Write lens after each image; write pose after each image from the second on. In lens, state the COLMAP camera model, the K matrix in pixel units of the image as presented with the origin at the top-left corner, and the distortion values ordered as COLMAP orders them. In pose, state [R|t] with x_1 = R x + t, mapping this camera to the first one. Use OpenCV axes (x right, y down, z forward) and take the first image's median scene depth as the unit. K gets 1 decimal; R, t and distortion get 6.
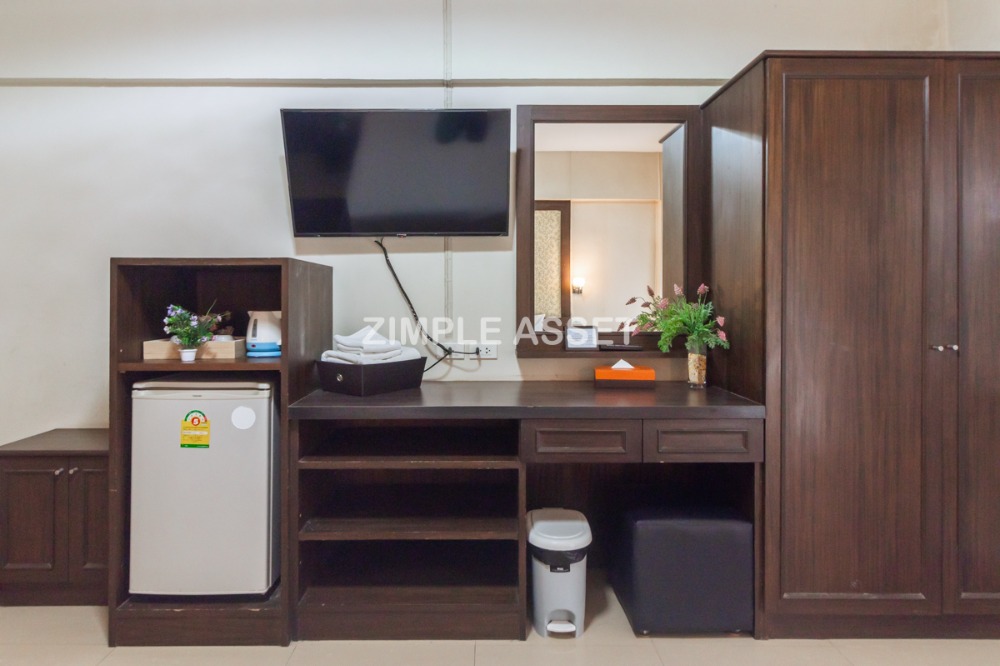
lens RADIAL K [[617.6, 0, 484.8], [0, 617.6, 288.4], [0, 0, 1]] dist [-0.001156, -0.006262]
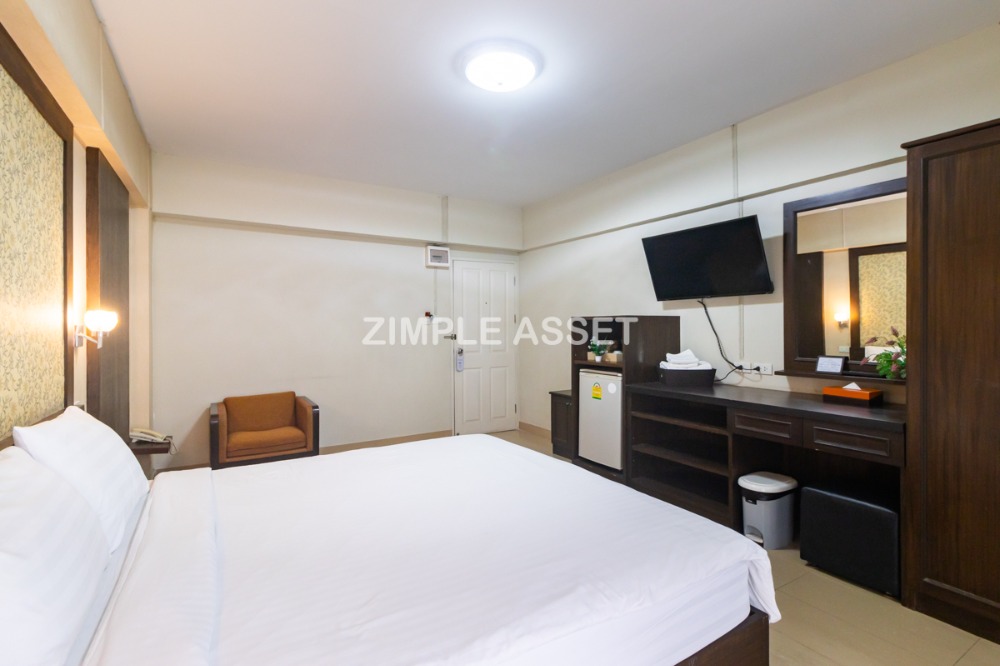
lens RADIAL K [[463.0, 0, 499.6], [0, 463.0, 328.0], [0, 0, 1]] dist [0.000766, 0.000097]
pose [[0.520408, 0.000726, -0.853917, 0.705517], [0.017676, 0.999776, 0.011622, -0.028075], [0.853735, -0.021142, 0.520279, -0.174187]]
